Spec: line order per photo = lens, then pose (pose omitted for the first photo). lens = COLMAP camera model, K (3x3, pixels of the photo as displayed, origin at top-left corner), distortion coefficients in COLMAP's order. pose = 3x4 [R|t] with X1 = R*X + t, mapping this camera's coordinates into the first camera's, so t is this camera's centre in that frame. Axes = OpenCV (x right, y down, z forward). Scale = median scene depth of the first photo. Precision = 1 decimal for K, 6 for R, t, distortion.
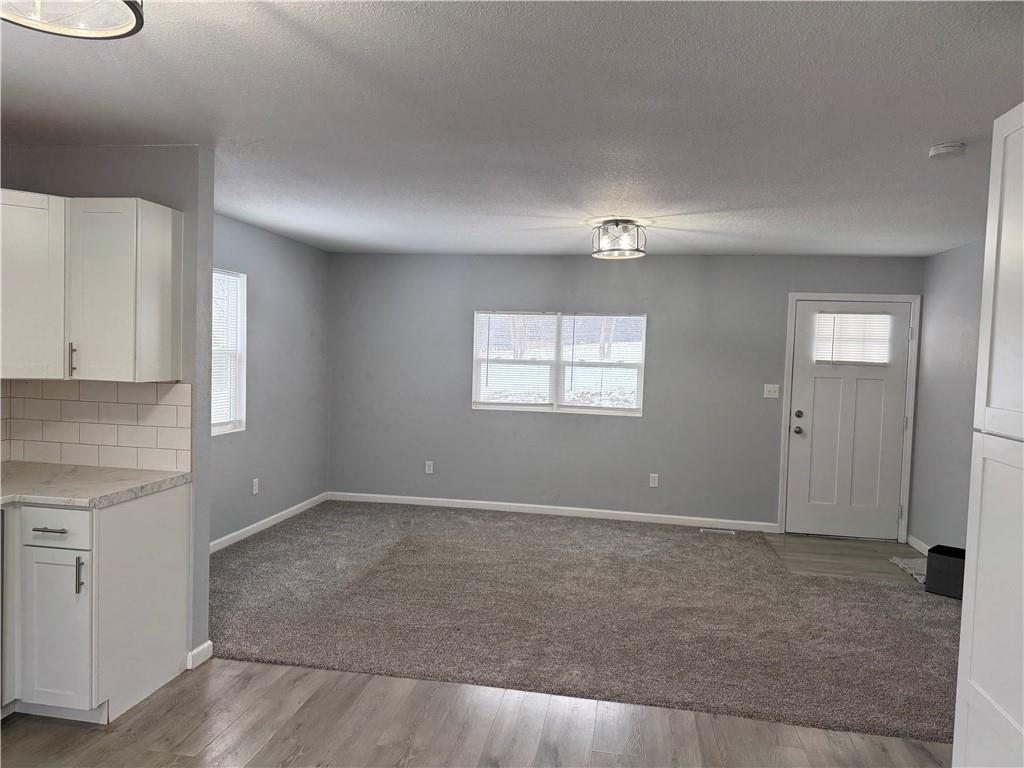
lens RADIAL K [[712.2, 0, 511.4], [0, 712.2, 381.6], [0, 0, 1]] dist [0.061433, -0.072670]
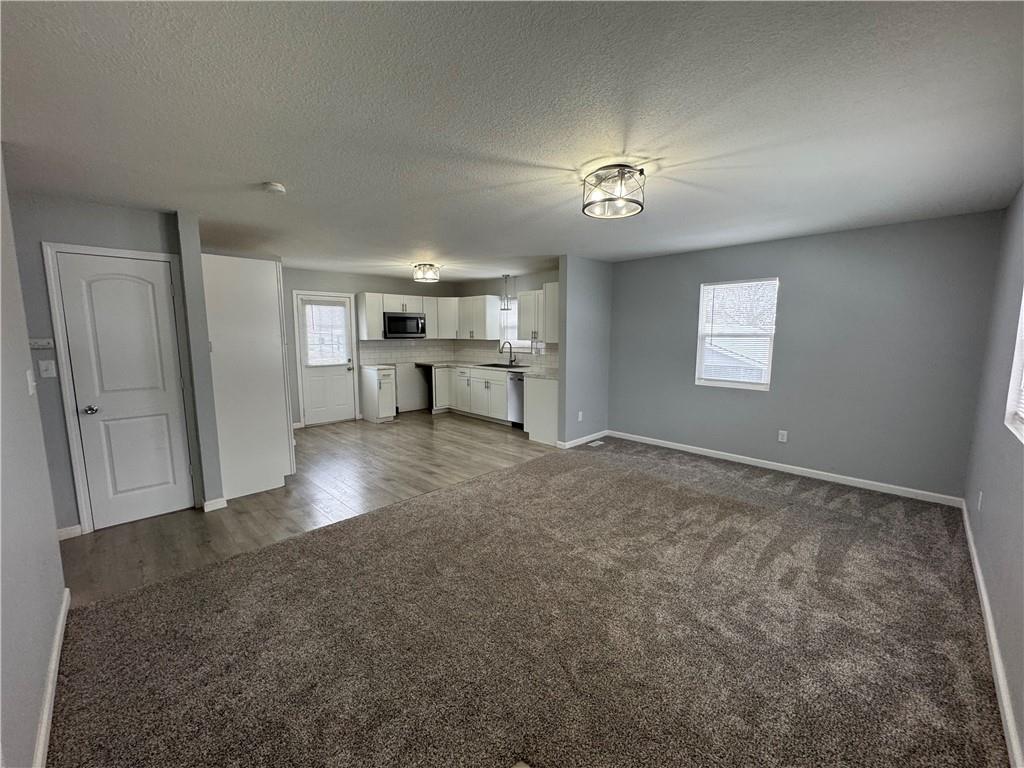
lens RADIAL K [[407.6, 0, 513.0], [0, 407.6, 384.0], [0, 0, 1]] dist [-0.005731, 0.000369]
pose [[-0.572355, 0.071287, -0.816902, 0.933760], [-0.053779, 0.990806, 0.124143, -0.029823], [0.818241, 0.114986, -0.563259, 1.740191]]
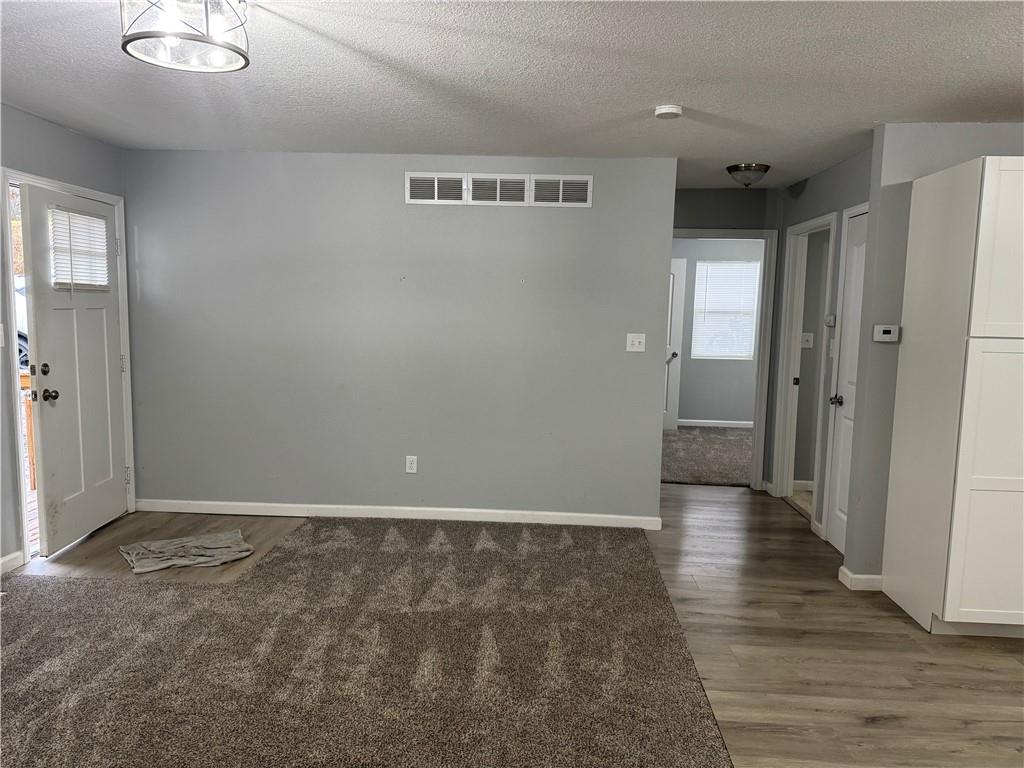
lens RADIAL K [[712.2, 0, 516.5], [0, 712.2, 362.1], [0, 0, 1]] dist [0.061433, -0.072670]
pose [[-0.124567, -0.116595, 0.985337, -0.513637], [0.017606, 0.992656, 0.119687, -0.052904], [-0.992055, 0.032257, -0.121599, 1.233692]]
